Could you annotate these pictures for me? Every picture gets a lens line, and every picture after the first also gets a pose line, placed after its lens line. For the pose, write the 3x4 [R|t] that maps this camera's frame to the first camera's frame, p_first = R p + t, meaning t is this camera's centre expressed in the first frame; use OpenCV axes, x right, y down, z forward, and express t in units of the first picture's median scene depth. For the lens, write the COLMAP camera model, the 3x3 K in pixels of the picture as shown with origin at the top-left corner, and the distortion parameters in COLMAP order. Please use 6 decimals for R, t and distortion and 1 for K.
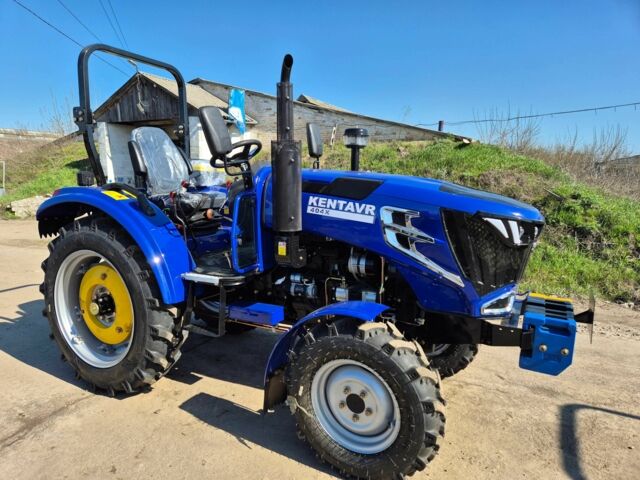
lens RADIAL K [[422.5, 0, 320.0], [0, 422.5, 240.0], [0, 0, 1]] dist [0.088634, -0.082776]
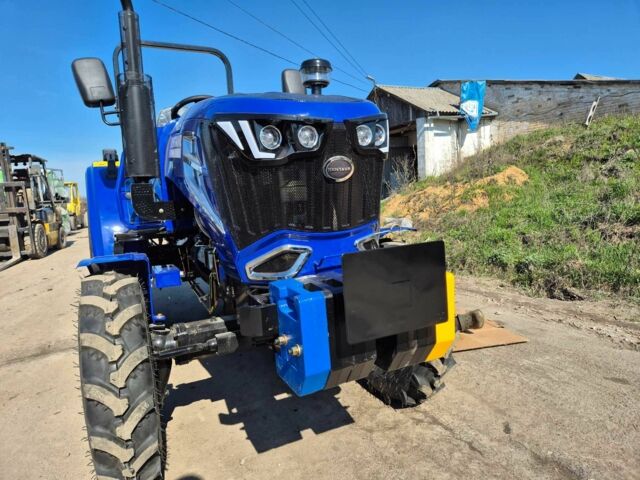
lens RADIAL K [[422.5, 0, 320.0], [0, 422.5, 240.0], [0, 0, 1]] dist [0.088634, -0.082776]
pose [[0.796708, 0.018764, -0.604073, 0.744199], [-0.035470, 0.999247, -0.015743, 0.106835], [0.603323, 0.033969, 0.796773, 0.496413]]
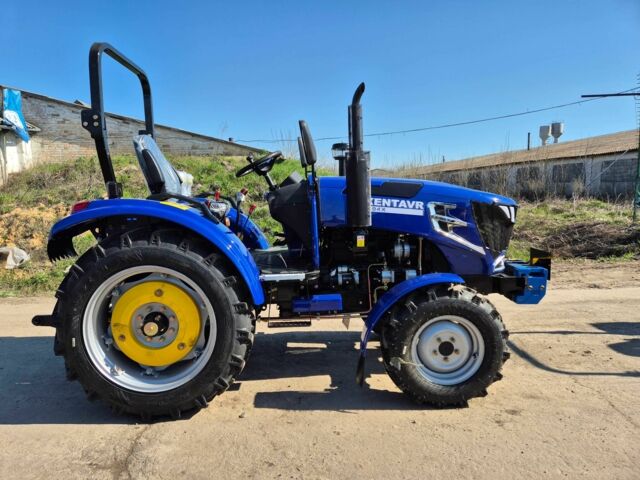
lens RADIAL K [[422.5, 0, 320.0], [0, 422.5, 240.0], [0, 0, 1]] dist [0.088634, -0.082776]
pose [[0.867341, -0.082391, 0.490847, -0.746025], [0.099552, 0.994993, -0.008899, 0.015653], [-0.487656, 0.056583, 0.871200, 0.010166]]
